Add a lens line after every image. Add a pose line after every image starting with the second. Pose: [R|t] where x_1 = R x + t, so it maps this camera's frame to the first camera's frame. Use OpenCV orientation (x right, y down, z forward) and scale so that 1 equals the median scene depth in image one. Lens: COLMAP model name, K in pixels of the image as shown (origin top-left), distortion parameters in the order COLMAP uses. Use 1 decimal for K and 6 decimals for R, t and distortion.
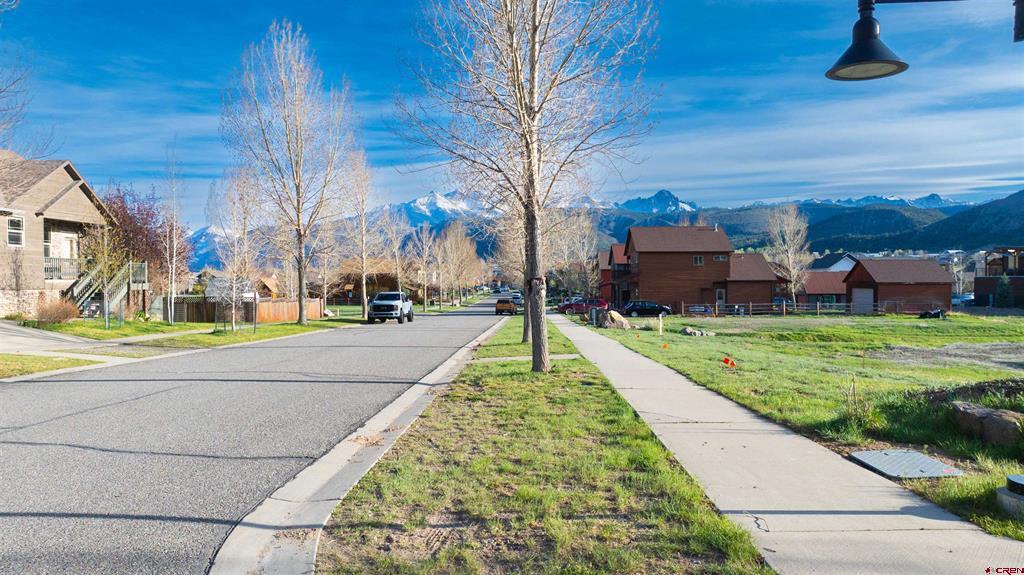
lens RADIAL K [[720.9, 0, 514.5], [0, 720.9, 296.4], [0, 0, 1]] dist [-0.042035, 0.046563]
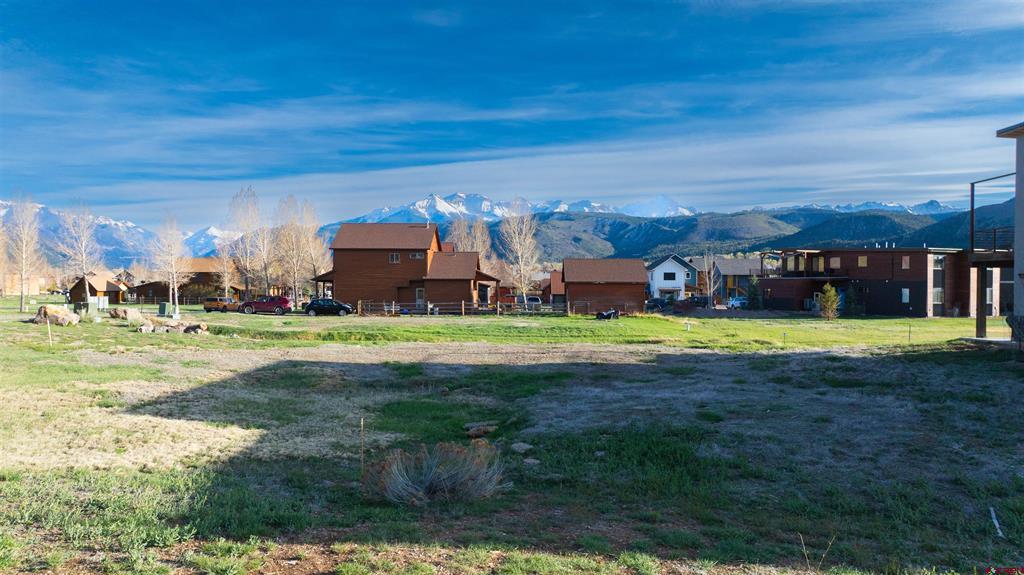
lens RADIAL K [[720.9, 0, 511.3], [0, 720.9, 268.7], [0, 0, 1]] dist [-0.042035, 0.046563]
pose [[0.999971, 0.007172, -0.002671, 0.221298], [-0.007281, 0.999040, -0.043191, 0.002582], [0.002358, 0.043209, 0.999063, 0.017303]]
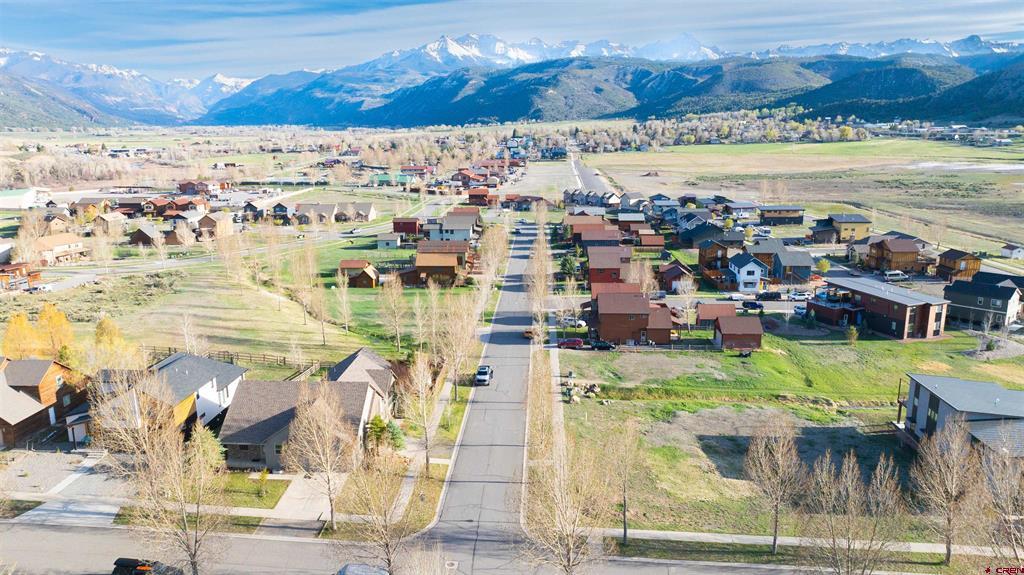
lens RADIAL K [[720.9, 0, 516.5], [0, 720.9, 277.0], [0, 0, 1]] dist [-0.042035, 0.046563]
pose [[0.999865, 0.002226, -0.016284, -0.008787], [0.000710, 0.984009, 0.178116, -0.261813], [0.016420, -0.178103, 0.983875, -0.452208]]
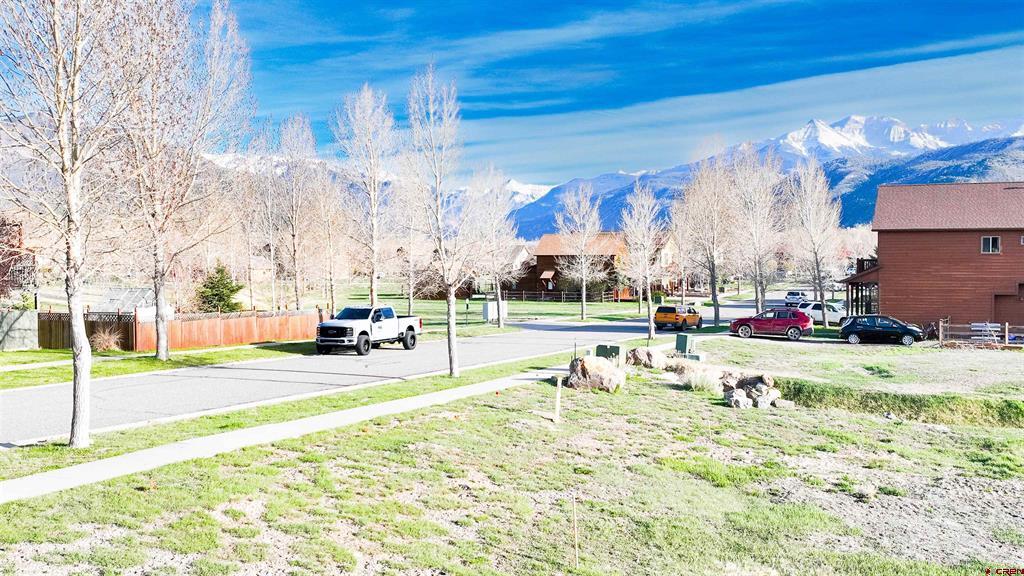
lens RADIAL K [[1020.6, 0, 520.2], [0, 1020.6, 284.2], [0, 0, 1]] dist [0.004233, 0.000000]
pose [[0.924504, 0.009901, -0.381044, 0.117353], [-0.006271, 0.999922, 0.010767, -0.013588], [0.381121, -0.007565, 0.924494, 0.066976]]
